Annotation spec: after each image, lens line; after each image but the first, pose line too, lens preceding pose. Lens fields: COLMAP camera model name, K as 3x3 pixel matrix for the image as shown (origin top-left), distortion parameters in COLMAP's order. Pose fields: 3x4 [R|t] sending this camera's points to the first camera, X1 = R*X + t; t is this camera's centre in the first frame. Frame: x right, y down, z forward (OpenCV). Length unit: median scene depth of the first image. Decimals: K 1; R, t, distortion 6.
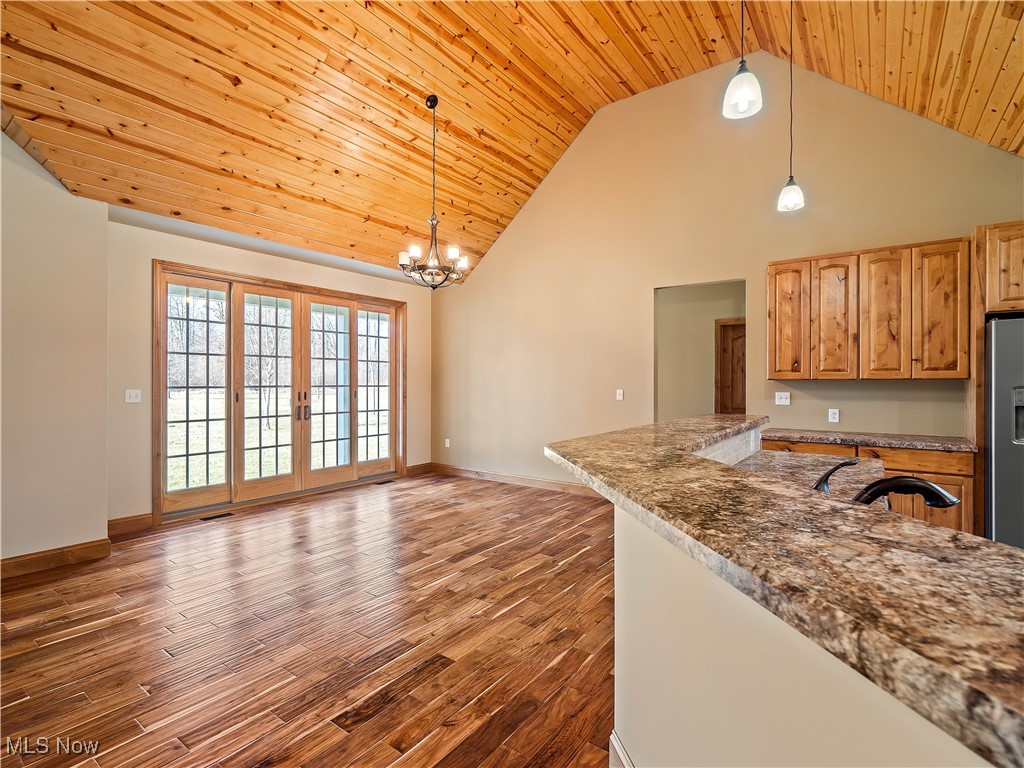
lens RADIAL K [[495.8, 0, 509.7], [0, 495.8, 382.6], [0, 0, 1]] dist [-0.000237, -0.001007]
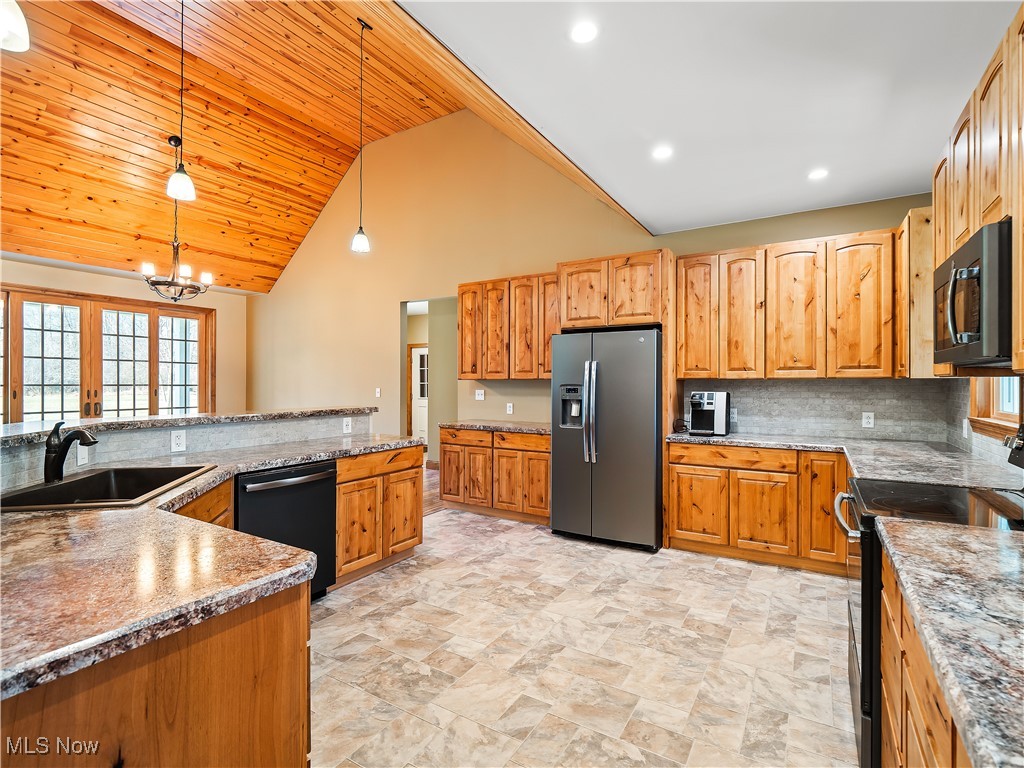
lens RADIAL K [[495.8, 0, 517.1], [0, 495.8, 384.8], [0, 0, 1]] dist [-0.000237, -0.001007]
pose [[0.996269, 0.000612, 0.086295, 0.531052], [-0.000914, 0.999994, 0.003460, 0.002574], [-0.086293, -0.003526, 0.996264, -0.227280]]
